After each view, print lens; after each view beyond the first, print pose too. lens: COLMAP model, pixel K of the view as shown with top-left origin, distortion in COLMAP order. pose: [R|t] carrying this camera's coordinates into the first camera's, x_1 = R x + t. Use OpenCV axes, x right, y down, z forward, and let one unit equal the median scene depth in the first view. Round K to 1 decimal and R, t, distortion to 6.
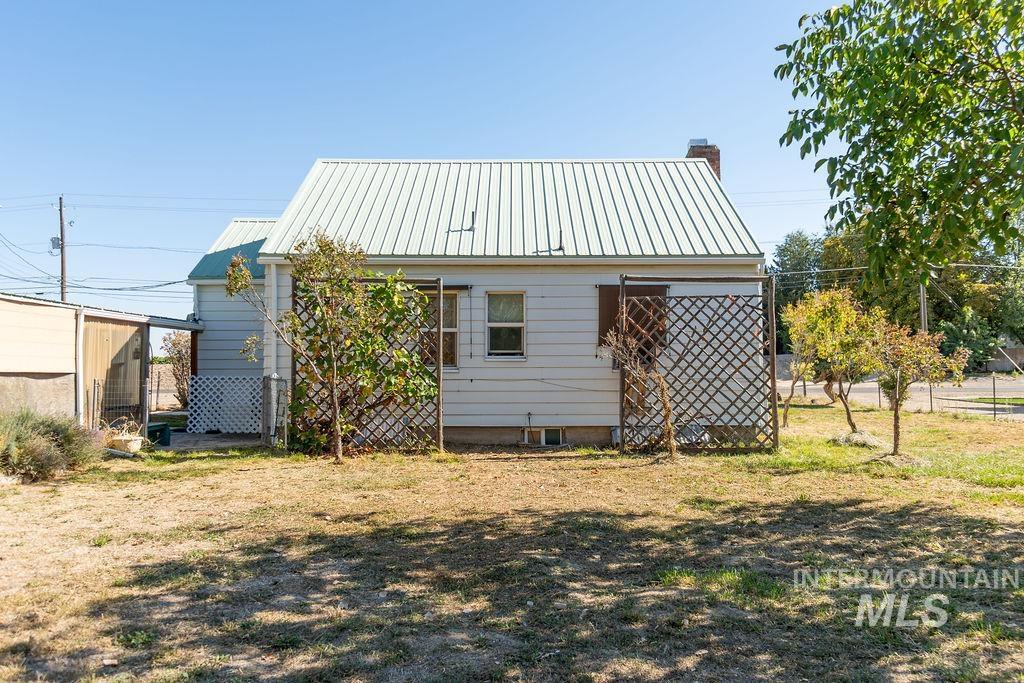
lens RADIAL K [[785.0, 0, 512.2], [0, 785.0, 342.5], [0, 0, 1]] dist [-0.004225, 0.000253]
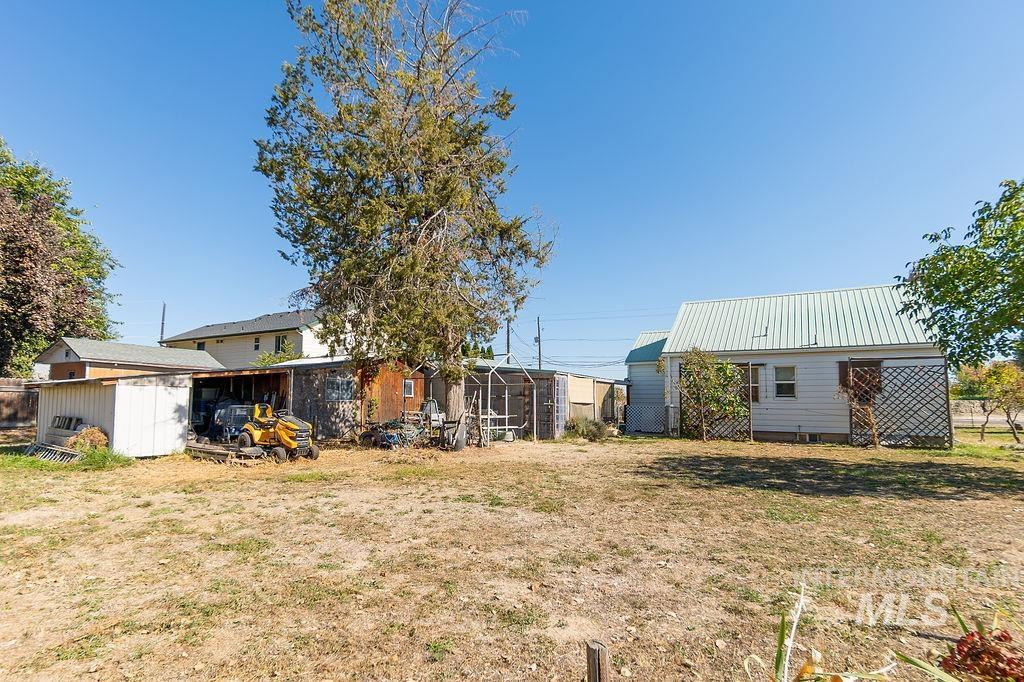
lens RADIAL K [[441.3, 0, 538.6], [0, 441.3, 373.0], [0, 0, 1]] dist [-0.006484, 0.001601]
pose [[0.859708, -0.023261, -0.510255, 0.028417], [0.005080, 0.999303, -0.036996, -0.007950], [0.510760, 0.029213, 0.859227, -0.349905]]
